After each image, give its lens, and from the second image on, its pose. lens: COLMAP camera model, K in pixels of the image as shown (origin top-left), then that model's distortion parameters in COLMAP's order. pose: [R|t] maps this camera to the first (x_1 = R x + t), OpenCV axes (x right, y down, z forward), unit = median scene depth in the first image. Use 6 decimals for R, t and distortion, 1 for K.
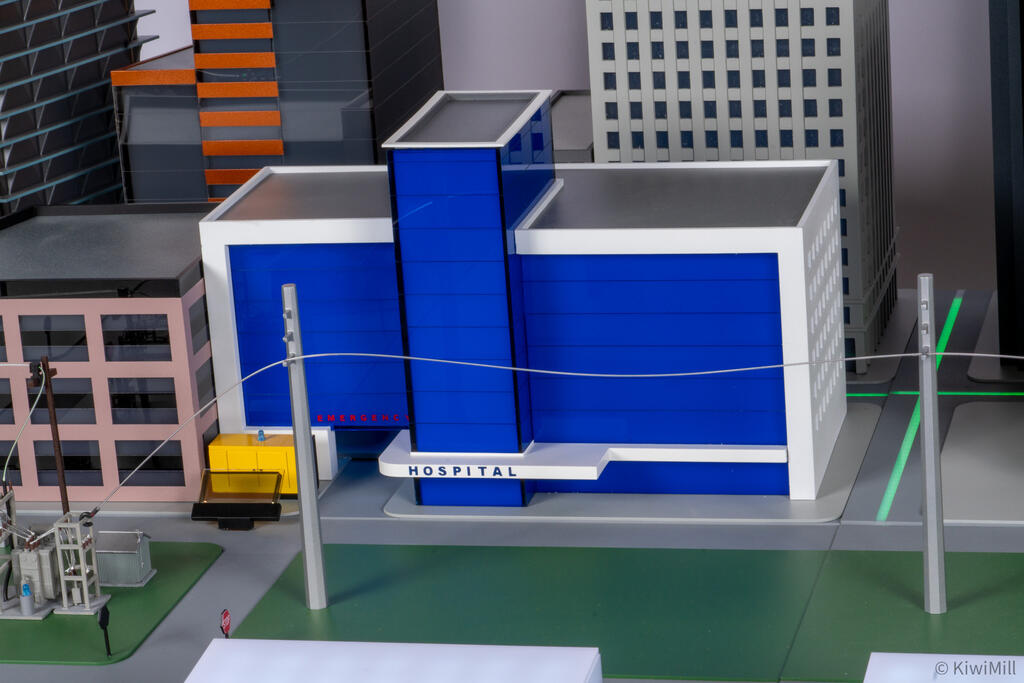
lens RADIAL K [[3290.3, 0, 512.0], [0, 3290.3, 341.5], [0, 0, 1]] dist [0.036689, -0.174850]
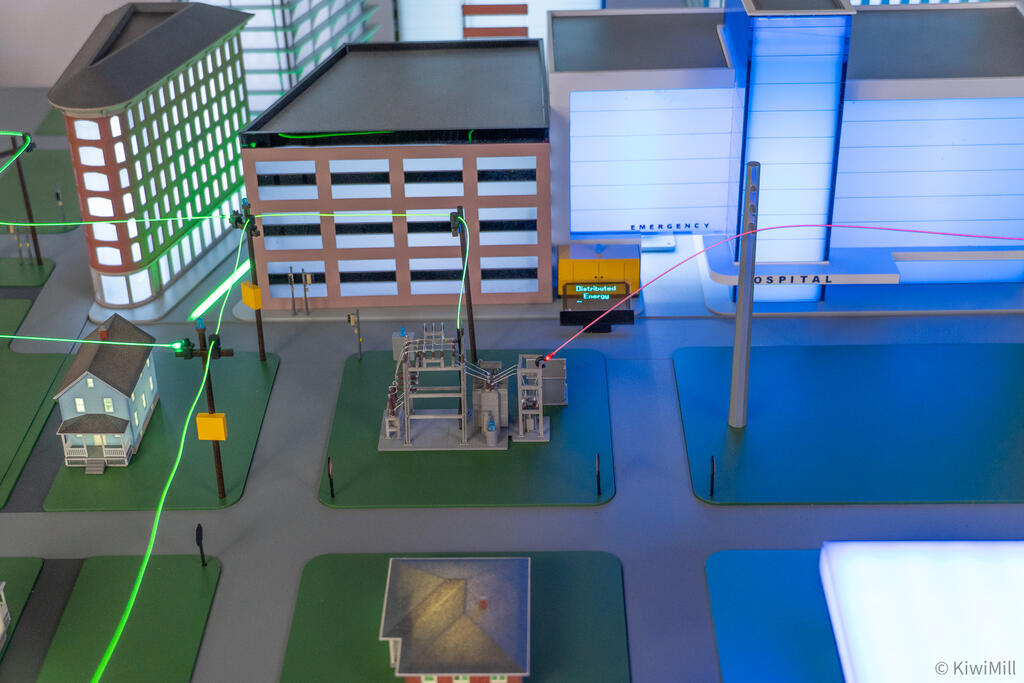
lens RADIAL K [[1552.2, 0, 512.0], [0, 1552.2, 341.5], [0, 0, 1]] dist [0.072203, 0.012065]
pose [[0.976758, -0.063566, 0.204701, -0.235901], [0.015311, 0.973266, 0.229171, -0.073001], [-0.213796, -0.220710, 0.951619, 0.461130]]
